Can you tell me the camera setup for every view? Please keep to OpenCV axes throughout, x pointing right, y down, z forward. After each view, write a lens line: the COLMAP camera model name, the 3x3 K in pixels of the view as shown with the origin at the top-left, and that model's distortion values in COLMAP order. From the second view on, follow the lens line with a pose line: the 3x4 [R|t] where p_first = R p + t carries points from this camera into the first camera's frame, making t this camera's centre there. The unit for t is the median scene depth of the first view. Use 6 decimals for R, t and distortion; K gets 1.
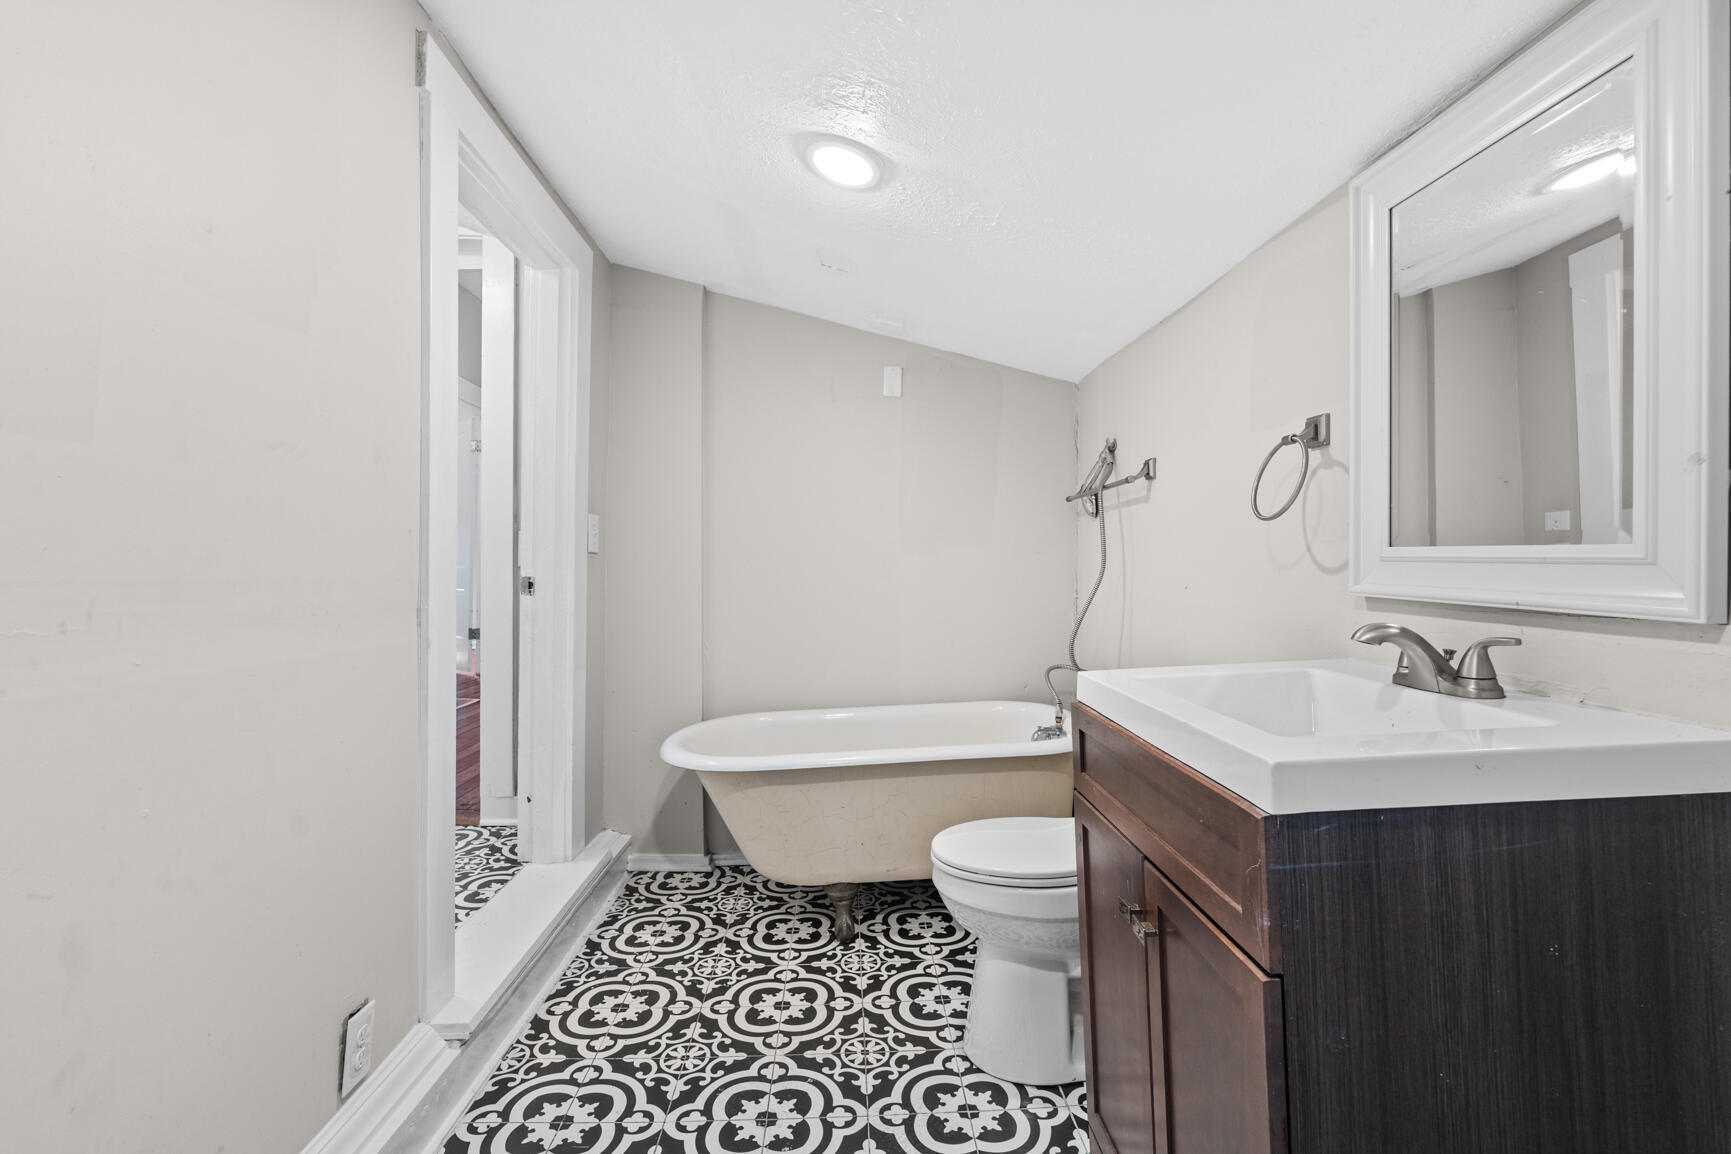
lens RADIAL K [[784.0, 0, 869.5], [0, 784.0, 565.2], [0, 0, 1]] dist [-0.003031, -0.000097]
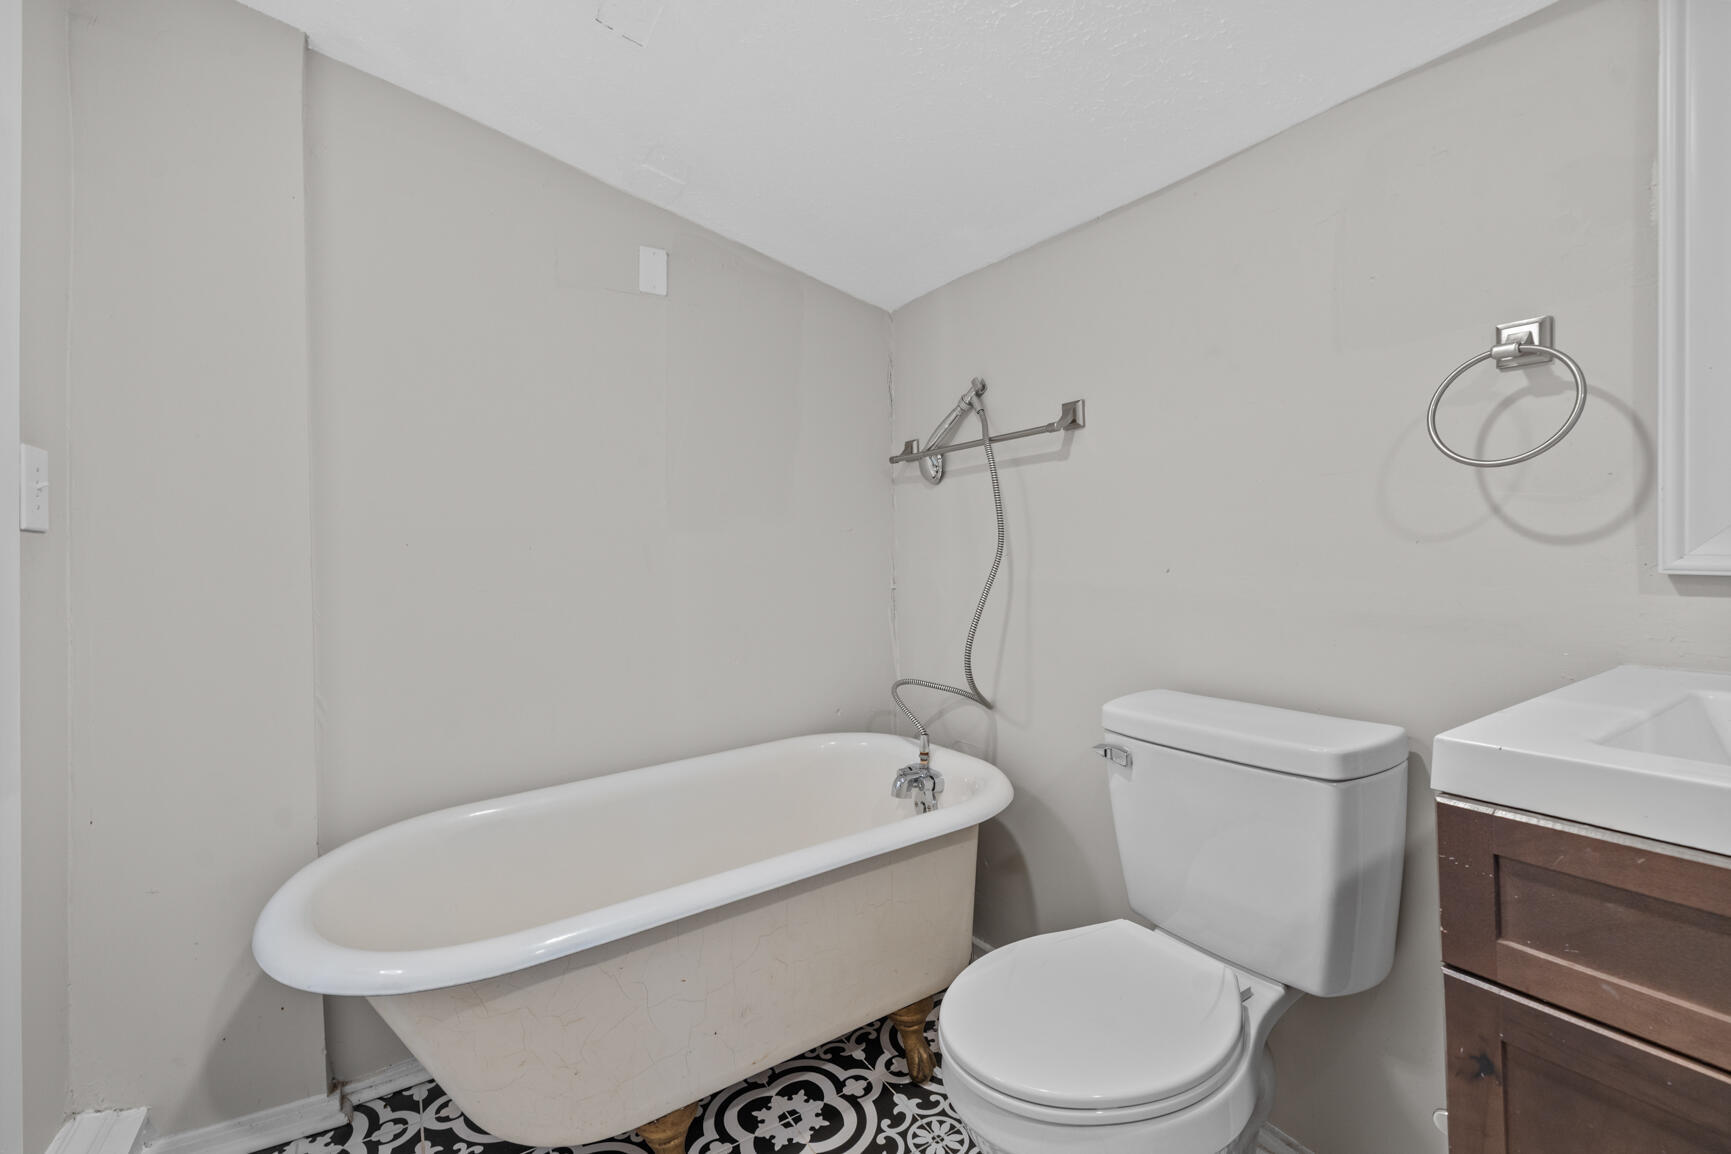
lens RADIAL K [[784.0, 0, 861.4], [0, 784.0, 551.1], [0, 0, 1]] dist [-0.003031, -0.000097]
pose [[0.869020, -0.015398, 0.494537, -0.156863], [0.016453, 0.999862, 0.002222, 0.002717], [-0.494503, 0.006206, 0.869154, 0.362200]]
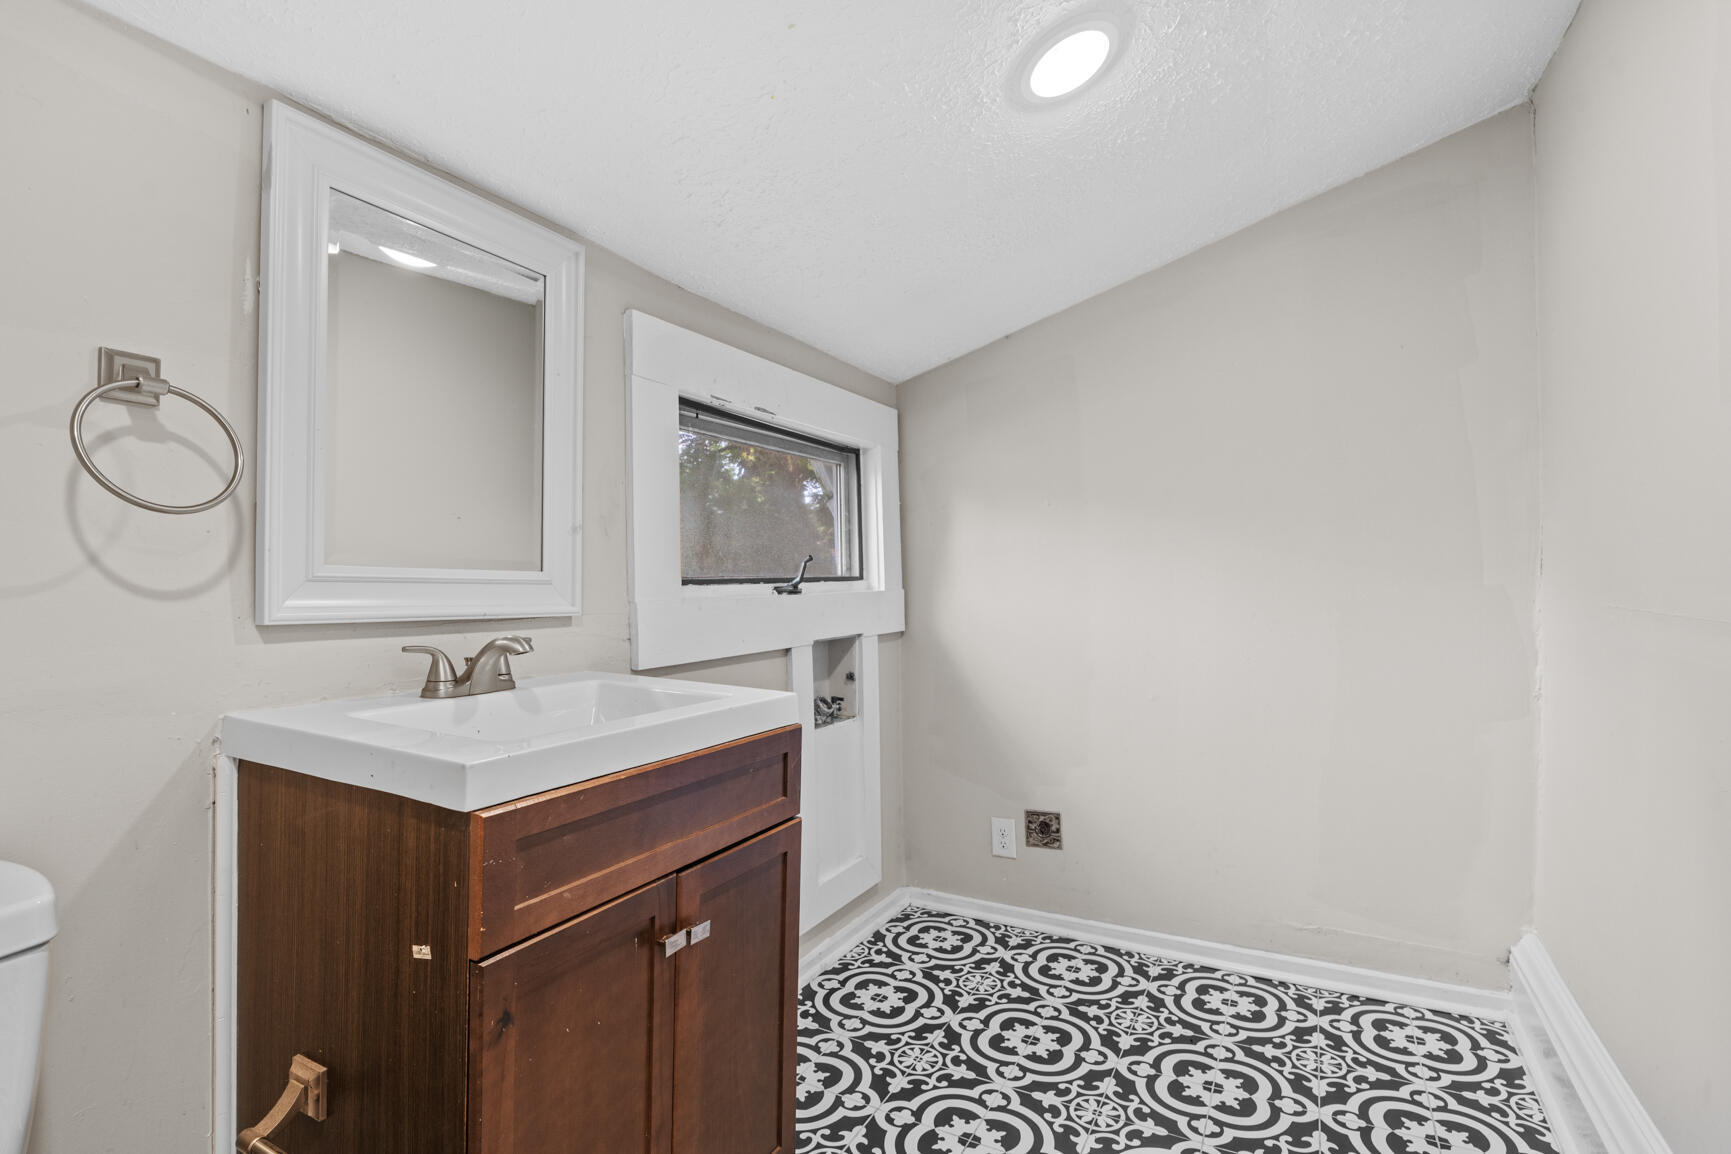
lens RADIAL K [[851.0, 0, 868.1], [0, 851.0, 576.8], [0, 0, 1]] dist [0.001726, 0.000145]
pose [[-0.871801, 0.011013, 0.489736, -0.152476], [0.008666, 0.999938, -0.007059, 0.000823], [-0.489783, -0.001910, -0.871842, 0.693425]]
